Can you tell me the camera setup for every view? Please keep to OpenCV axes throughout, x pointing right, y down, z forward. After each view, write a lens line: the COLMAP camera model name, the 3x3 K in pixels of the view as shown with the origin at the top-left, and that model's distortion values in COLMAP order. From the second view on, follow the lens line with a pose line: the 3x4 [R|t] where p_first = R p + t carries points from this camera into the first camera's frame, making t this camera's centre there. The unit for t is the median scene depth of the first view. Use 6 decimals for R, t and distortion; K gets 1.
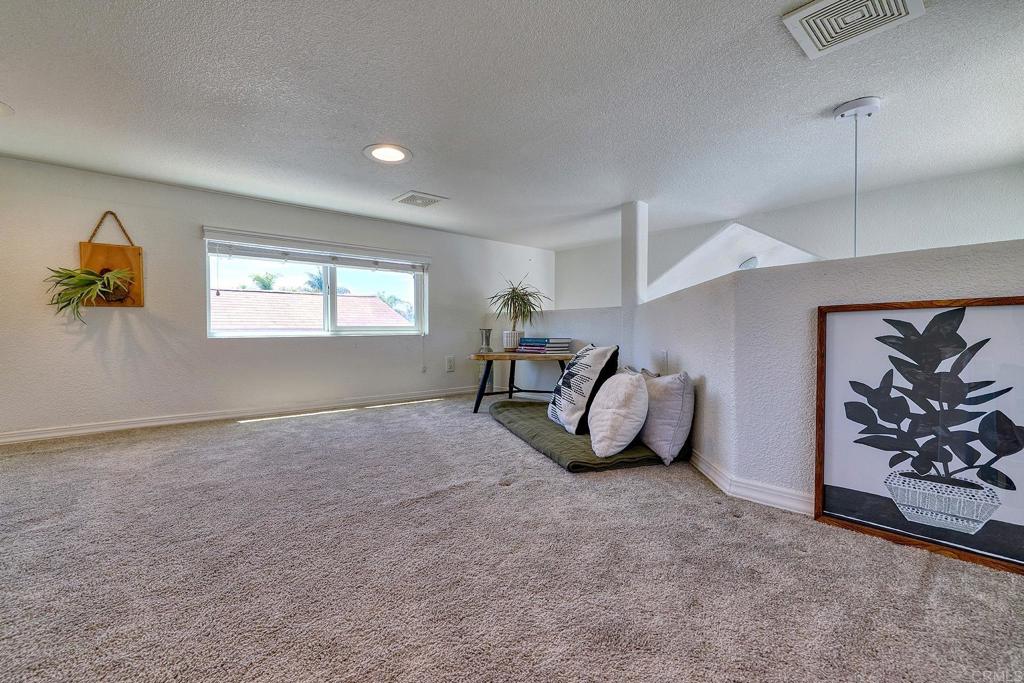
lens RADIAL K [[442.9, 0, 506.3], [0, 442.9, 339.7], [0, 0, 1]] dist [-0.001095, -0.000314]
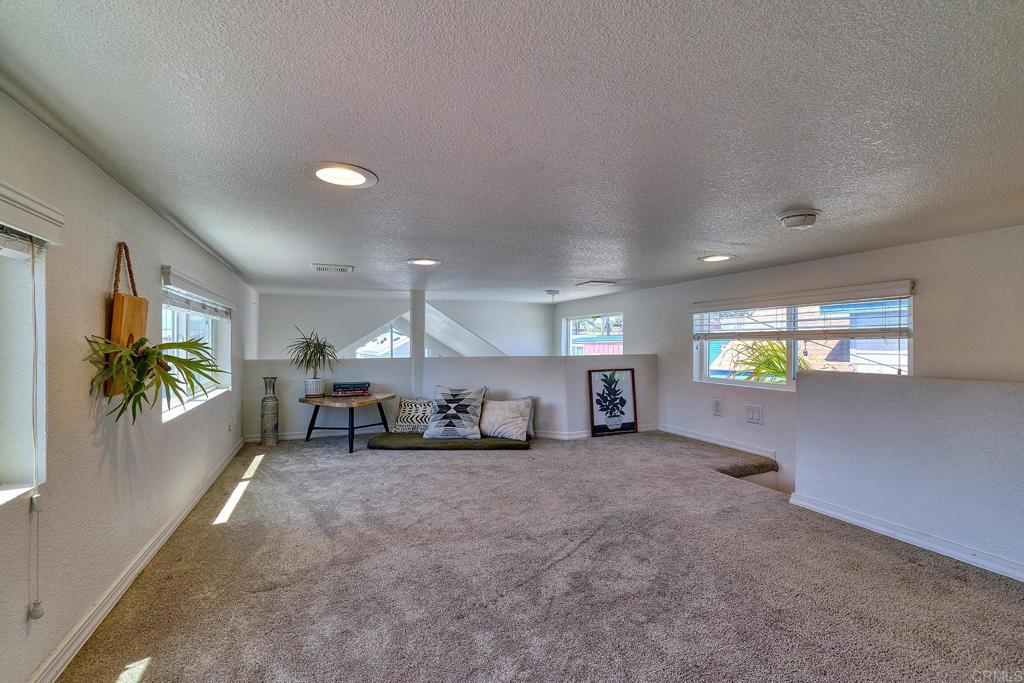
lens RADIAL K [[442.9, 0, 506.3], [0, 442.9, 339.7], [0, 0, 1]] dist [-0.001095, -0.000314]
pose [[0.323823, 0.007589, 0.946087, -2.774309], [0.017526, 0.999748, -0.014018, -0.289288], [-0.945955, 0.021121, 0.323608, 0.590127]]
